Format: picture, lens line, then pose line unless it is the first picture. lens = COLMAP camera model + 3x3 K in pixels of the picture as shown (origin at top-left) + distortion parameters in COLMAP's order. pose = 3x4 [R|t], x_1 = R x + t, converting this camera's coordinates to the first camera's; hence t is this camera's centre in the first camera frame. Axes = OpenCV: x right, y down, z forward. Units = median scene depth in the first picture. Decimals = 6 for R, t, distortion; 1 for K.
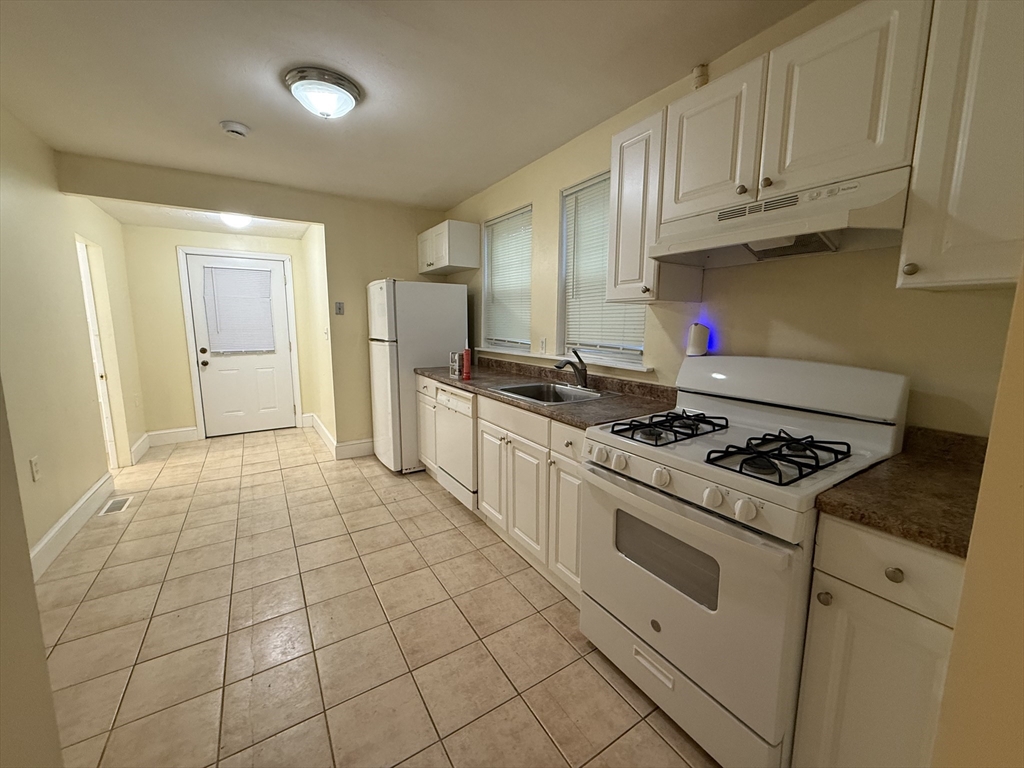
lens RADIAL K [[406.7, 0, 513.0], [0, 406.7, 382.2], [0, 0, 1]] dist [0.001731, -0.000385]
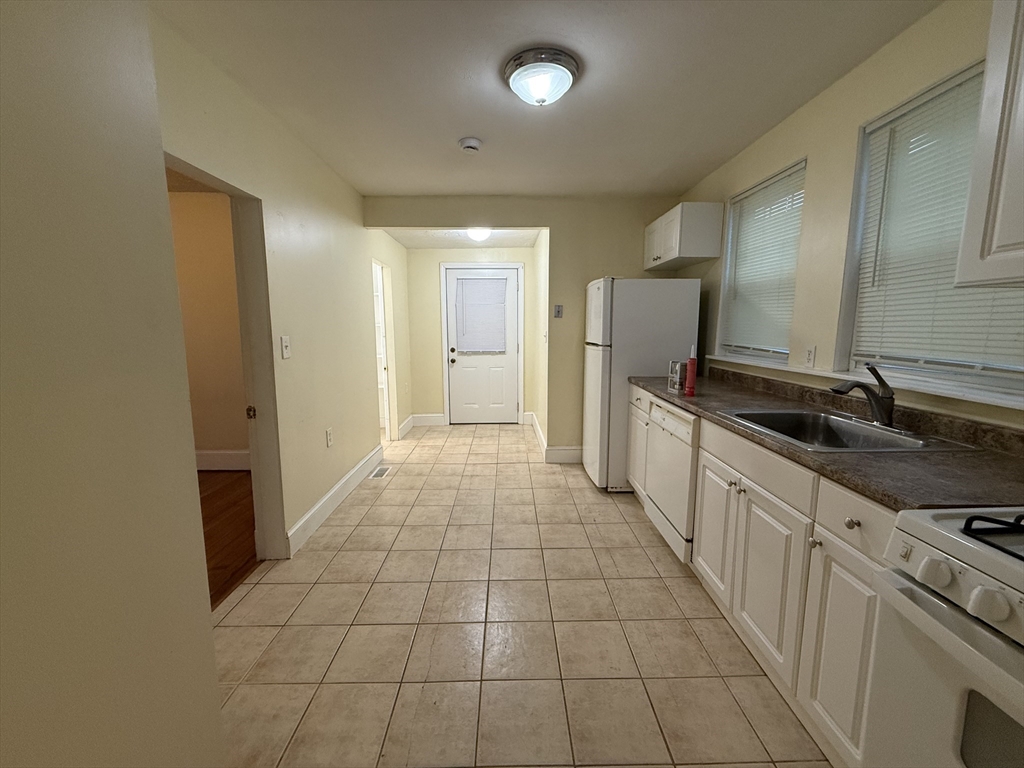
lens RADIAL K [[406.7, 0, 512.1], [0, 406.7, 381.0], [0, 0, 1]] dist [0.001731, -0.000385]
pose [[0.851493, 0.065130, -0.520305, 0.003937], [-0.070110, 0.997488, 0.010126, -0.019475], [0.519658, 0.027856, 0.853920, 0.138653]]
